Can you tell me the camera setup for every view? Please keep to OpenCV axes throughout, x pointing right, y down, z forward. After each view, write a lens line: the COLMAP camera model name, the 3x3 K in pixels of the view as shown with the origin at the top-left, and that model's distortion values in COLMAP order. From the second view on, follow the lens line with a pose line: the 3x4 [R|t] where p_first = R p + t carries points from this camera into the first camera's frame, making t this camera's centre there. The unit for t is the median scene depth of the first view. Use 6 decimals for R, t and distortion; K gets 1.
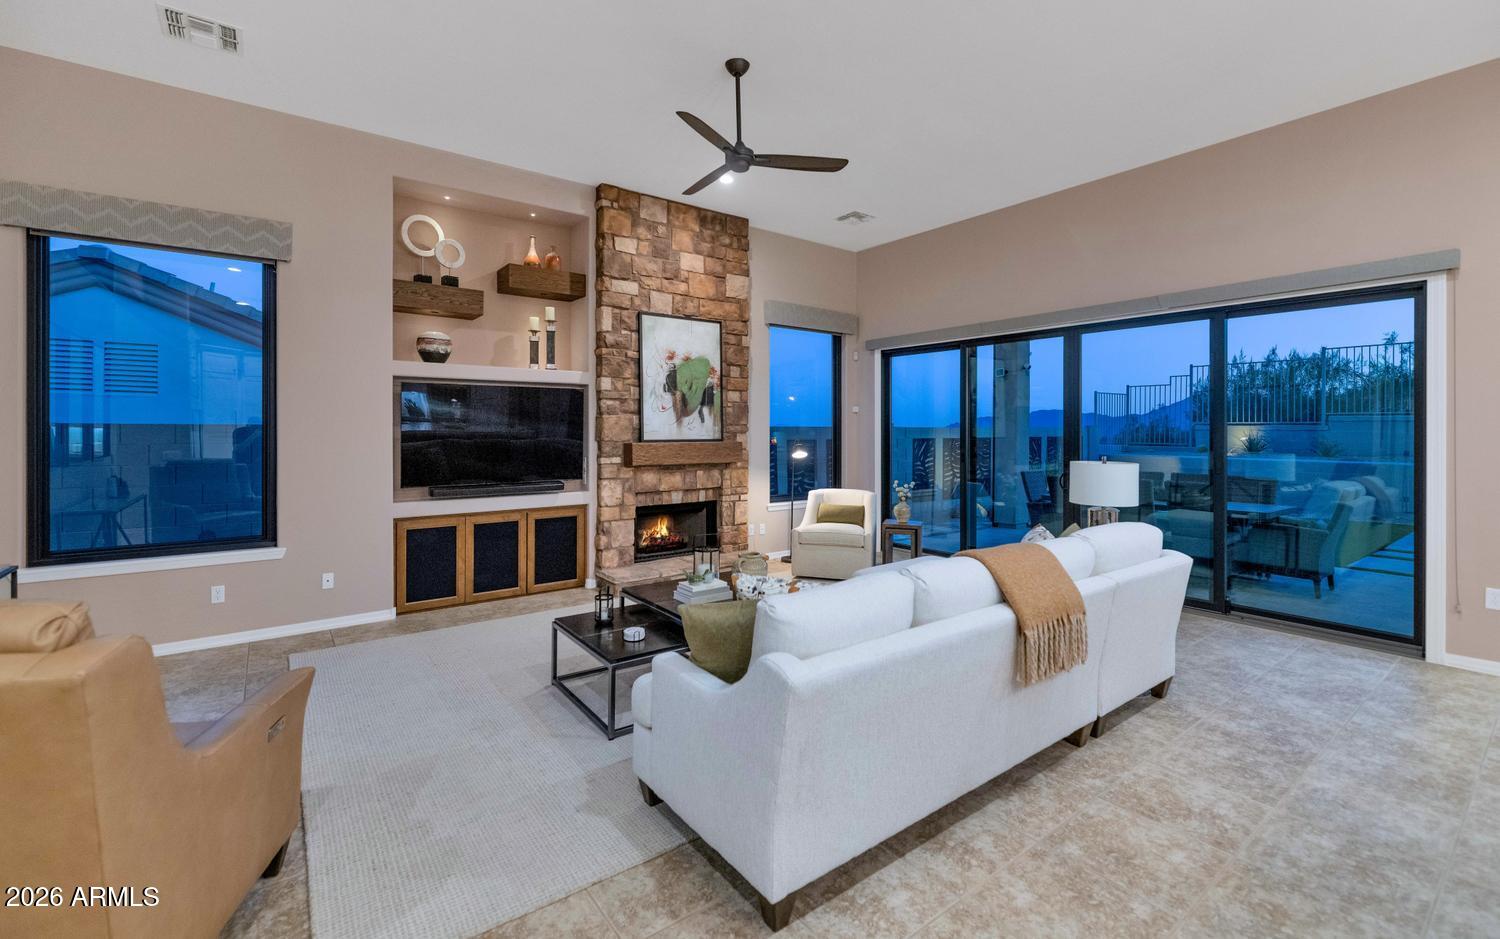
lens RADIAL K [[640.2, 0, 756.5], [0, 640.2, 430.0], [0, 0, 1]] dist [-0.000294, -0.000755]
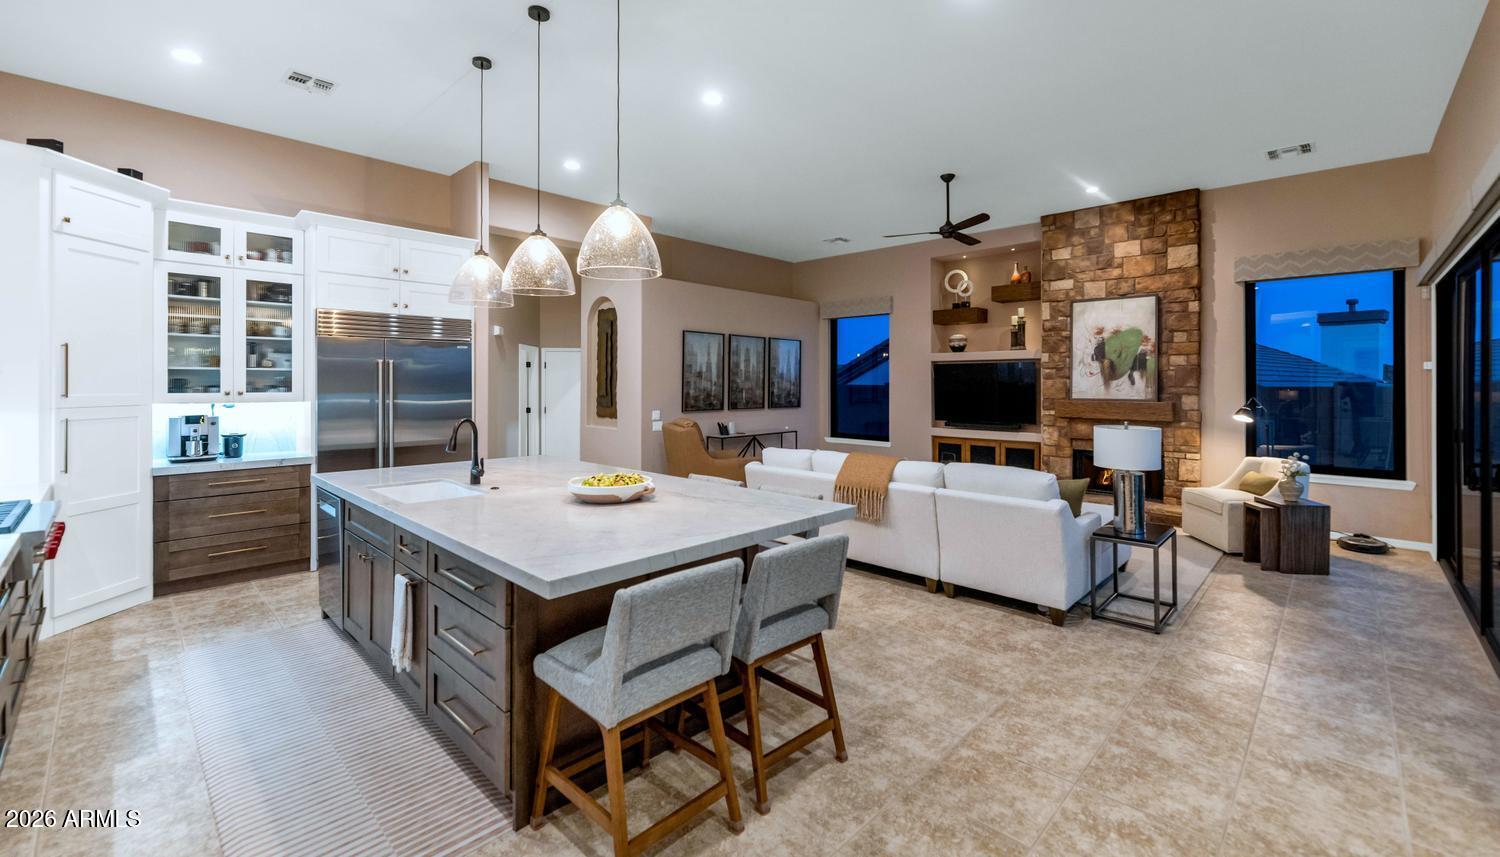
lens RADIAL K [[612.2, 0, 757.5], [0, 612.2, 382.5], [0, 0, 1]] dist [0.000975, -0.000012]
pose [[0.150616, -0.002033, -0.988590, 0.956582], [-0.001233, 0.999997, -0.002245, -0.013235], [0.988592, 0.001557, 0.150613, 0.167192]]
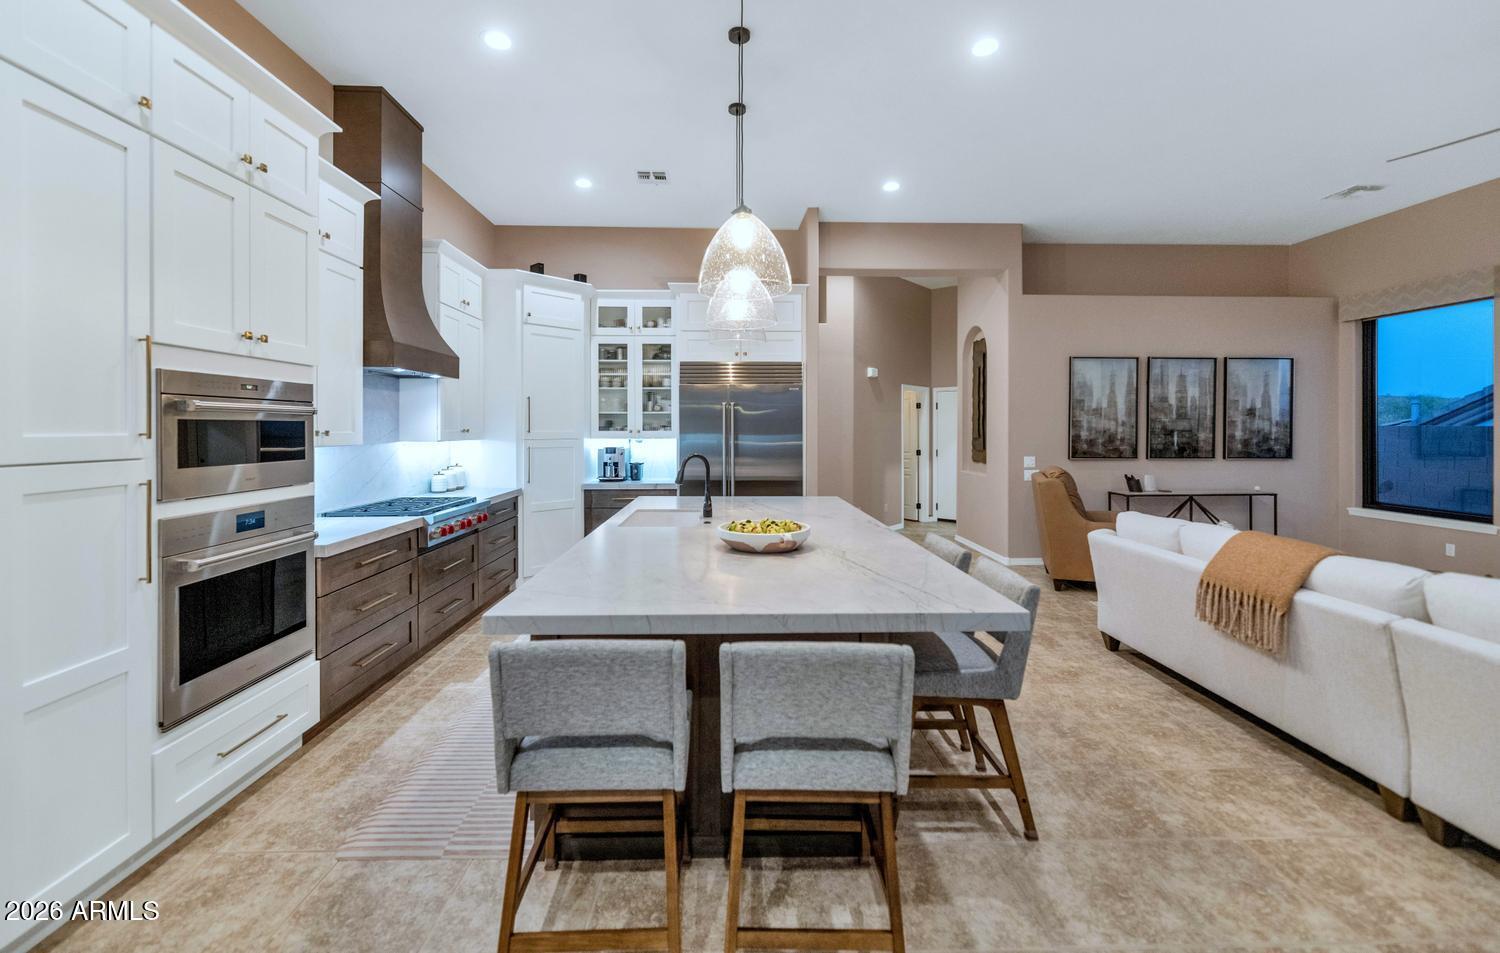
lens RADIAL K [[614.1, 0, 747.2], [0, 614.1, 430.5], [0, 0, 1]] dist [-0.001564, -0.000015]
pose [[-0.586001, 0.002340, -0.810307, 0.802854], [0.000359, 0.999996, 0.002629, -0.004272], [0.810310, 0.001250, -0.586000, 0.385192]]
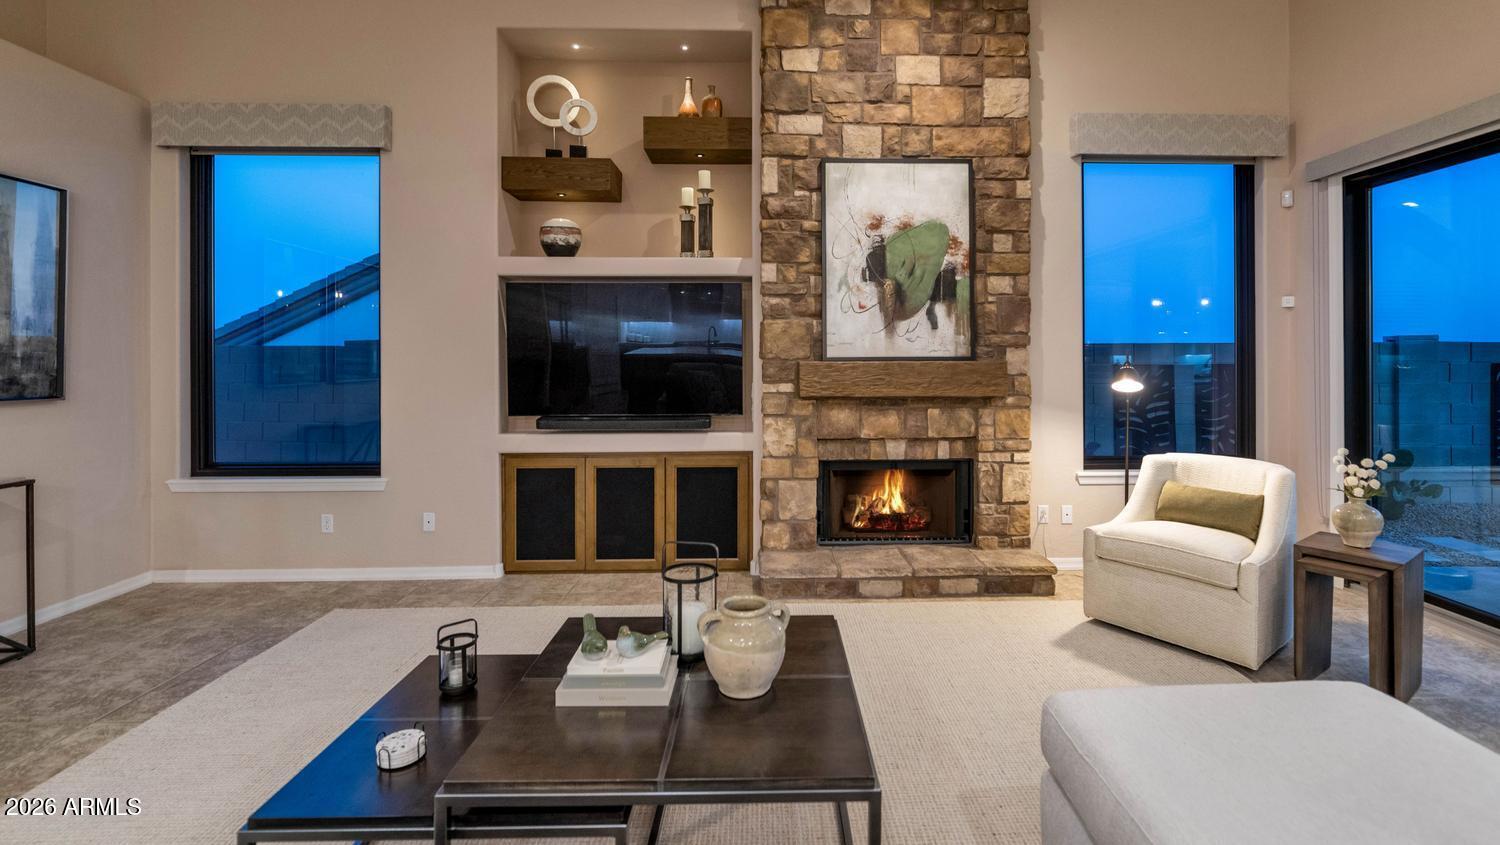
lens RADIAL K [[683.1, 0, 787.4], [0, 683.1, 357.8], [0, 0, 1]] dist [-0.003791, -0.000578]
pose [[0.819725, -0.002784, -0.572750, 0.180138], [0.002323, 0.999996, -0.001537, 0.016712], [0.572752, -0.000071, 0.819728, 0.410504]]
